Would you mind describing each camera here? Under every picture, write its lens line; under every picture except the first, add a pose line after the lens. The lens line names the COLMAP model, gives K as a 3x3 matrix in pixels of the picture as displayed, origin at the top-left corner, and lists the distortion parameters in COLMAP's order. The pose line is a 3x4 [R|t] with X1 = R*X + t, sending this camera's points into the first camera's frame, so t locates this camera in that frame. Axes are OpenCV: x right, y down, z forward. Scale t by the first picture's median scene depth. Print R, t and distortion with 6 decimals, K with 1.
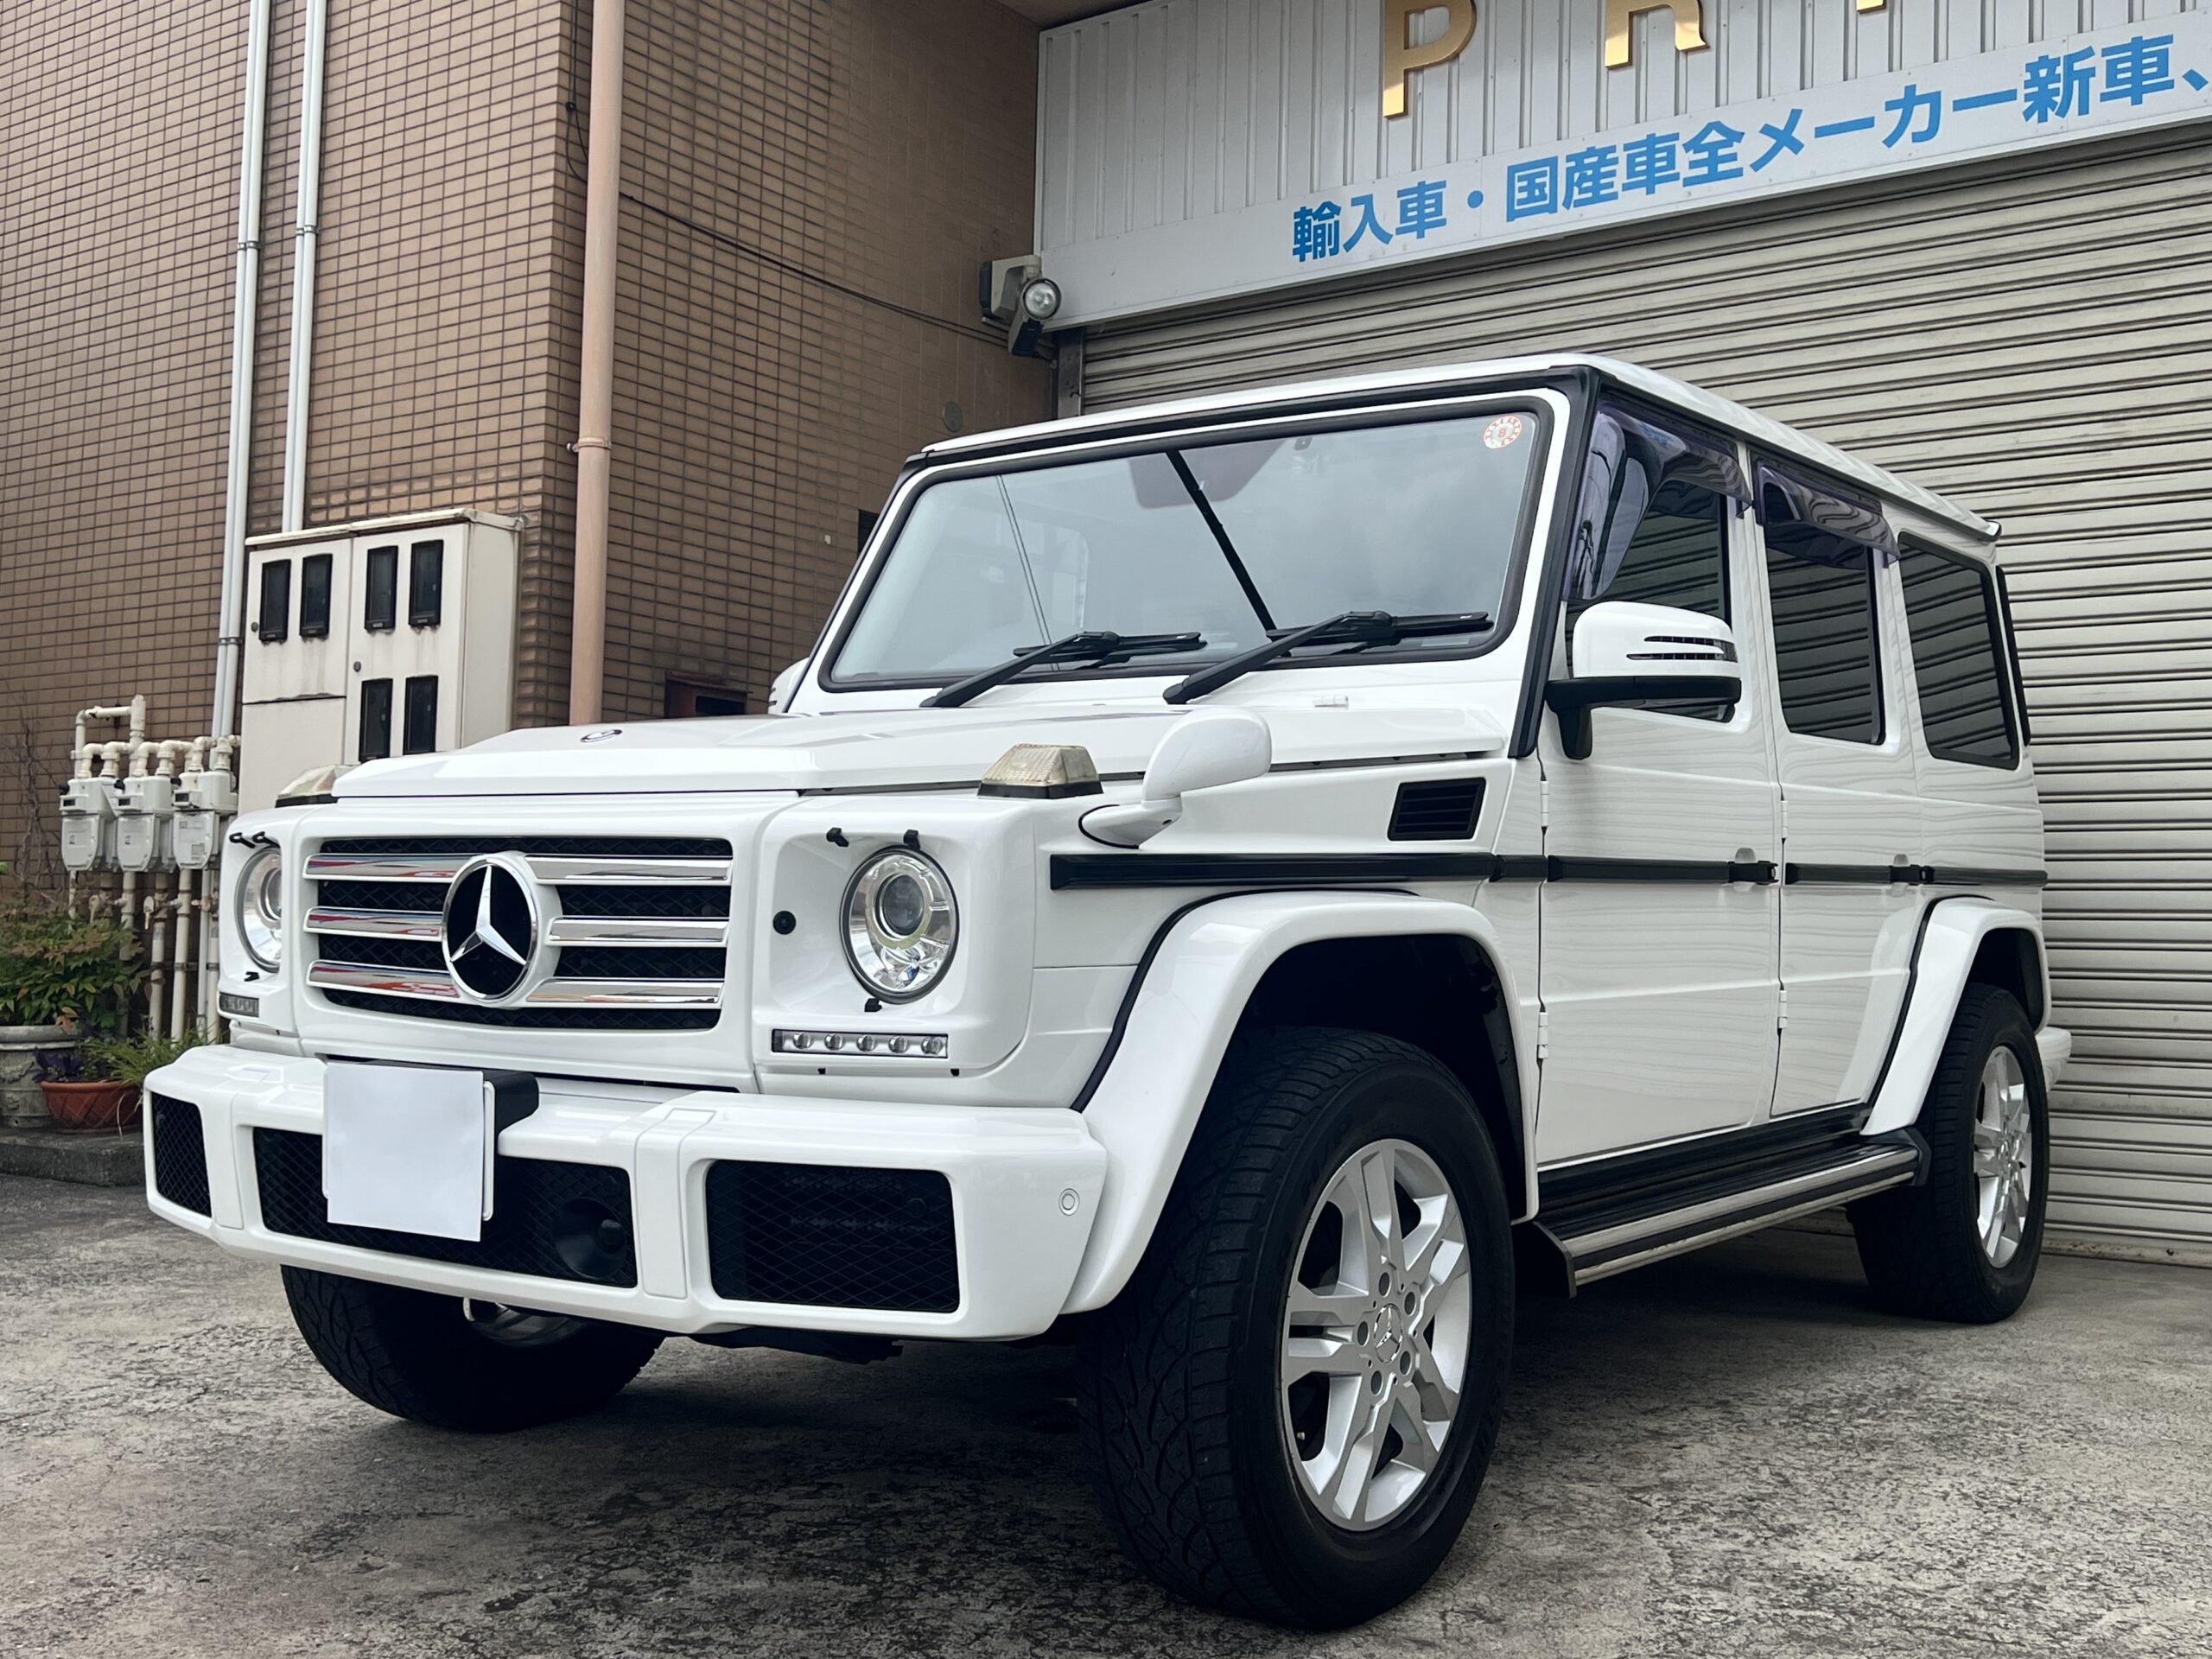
lens RADIAL K [[2291.5, 0, 1106.0], [0, 2291.5, 829.5], [0, 0, 1]] dist [0.111969, -0.236624]
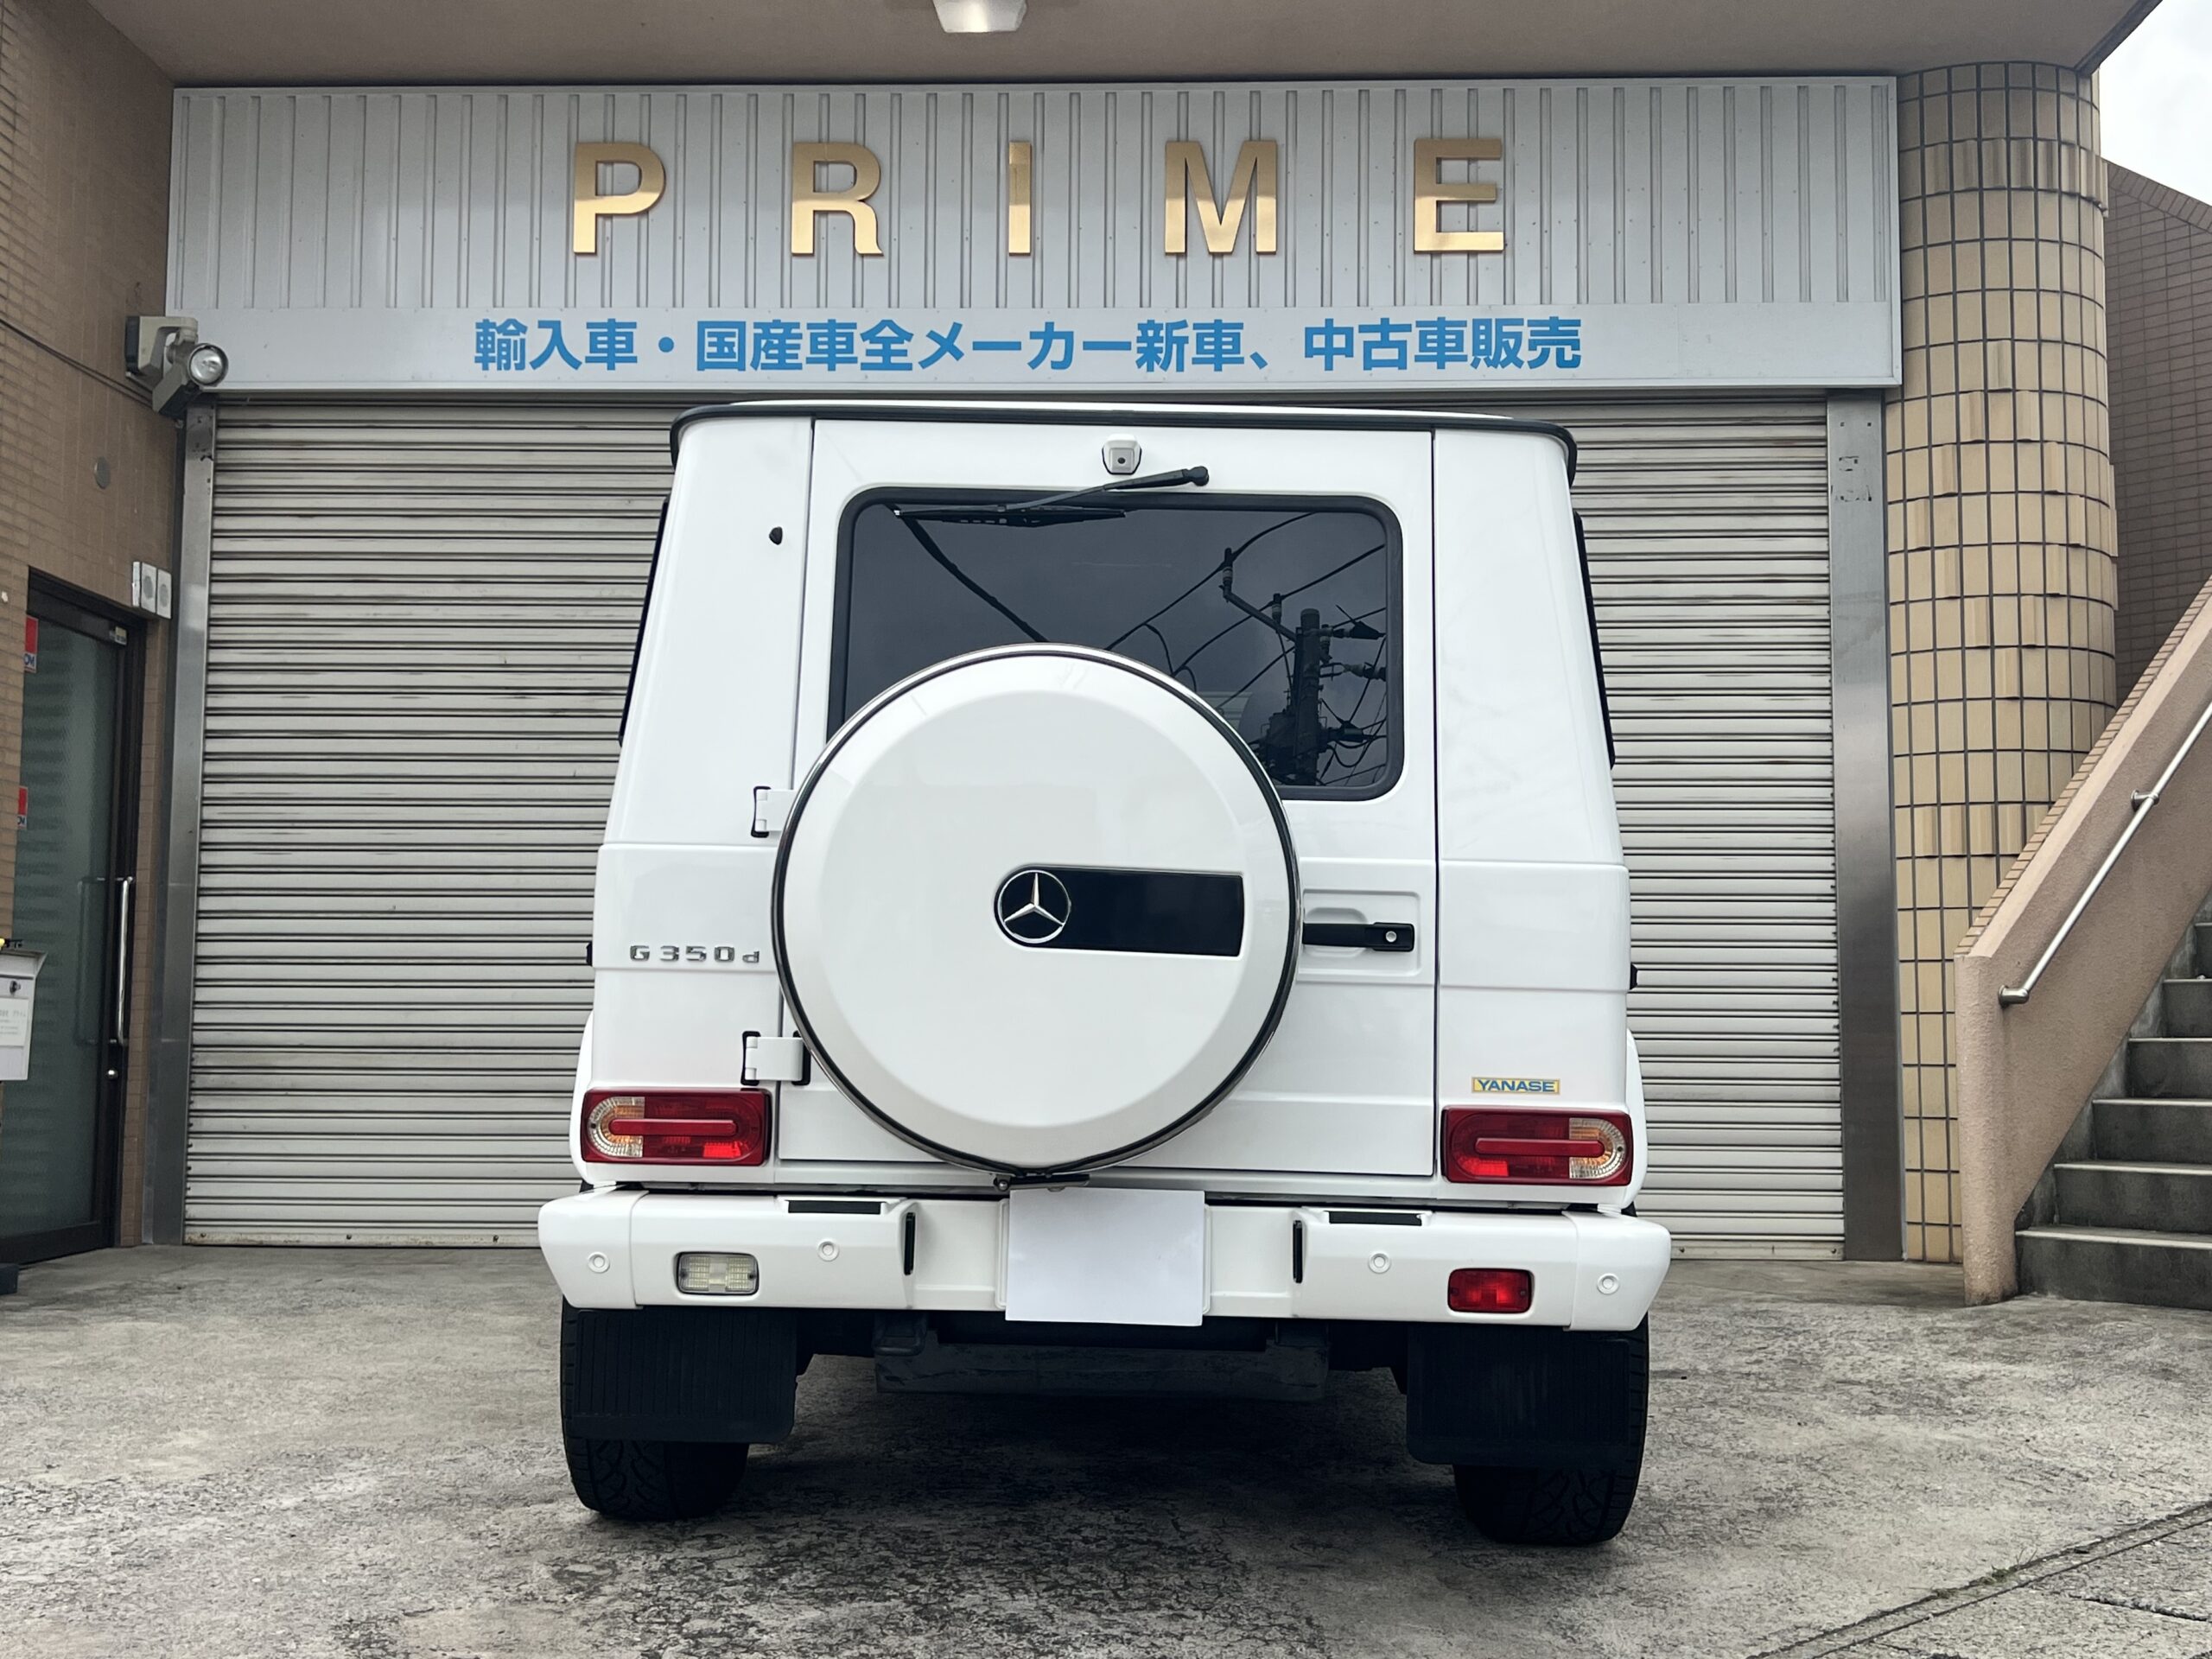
lens RADIAL K [[2282.1, 0, 1106.0], [0, 2282.1, 829.5], [0, 0, 1]] dist [0.020246, 0.010403]
pose [[0.826622, 0.026784, 0.562120, -0.294130], [-0.019974, 0.999634, -0.018258, -0.024875], [-0.562403, 0.003864, 0.826854, -0.029913]]
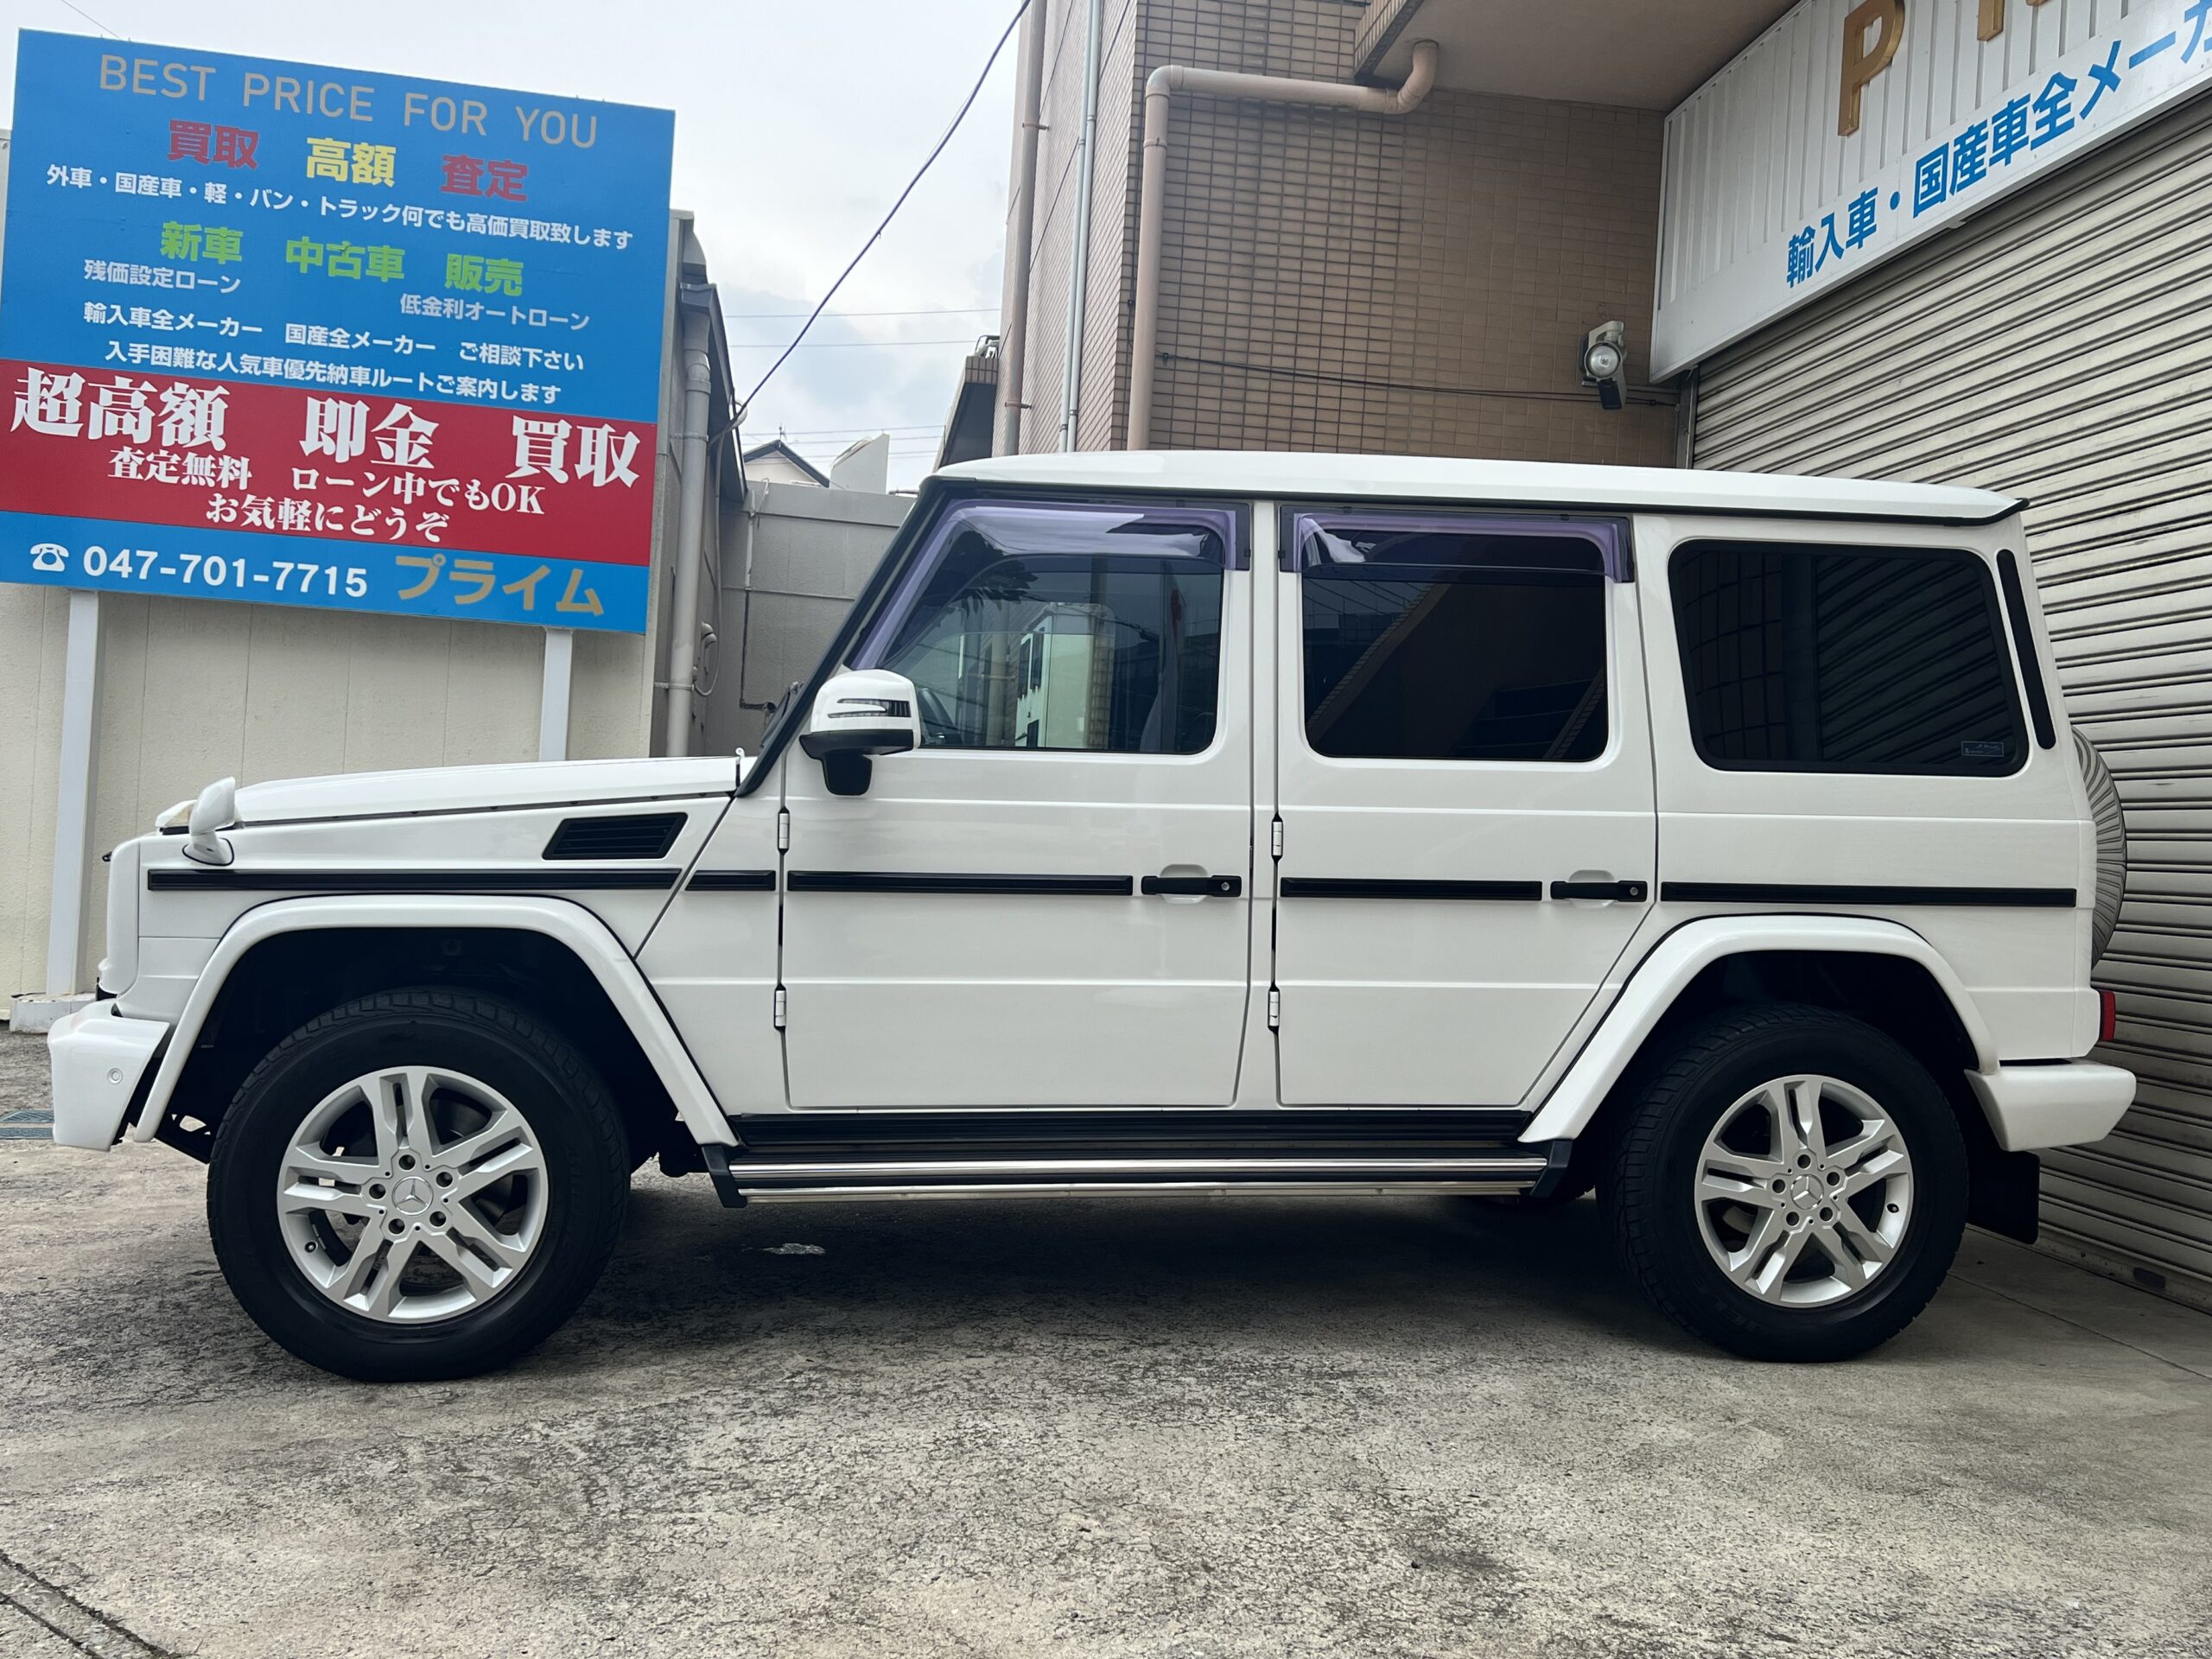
lens RADIAL K [[1858.9, 0, 1106.0], [0, 1858.9, 829.5], [0, 0, 1]] dist [0.029663, -0.018613]
pose [[0.707958, 0.007291, -0.706217, 0.523471], [0.004175, 0.999886, 0.014508, -0.012925], [0.706242, -0.013220, 0.707847, 0.187998]]
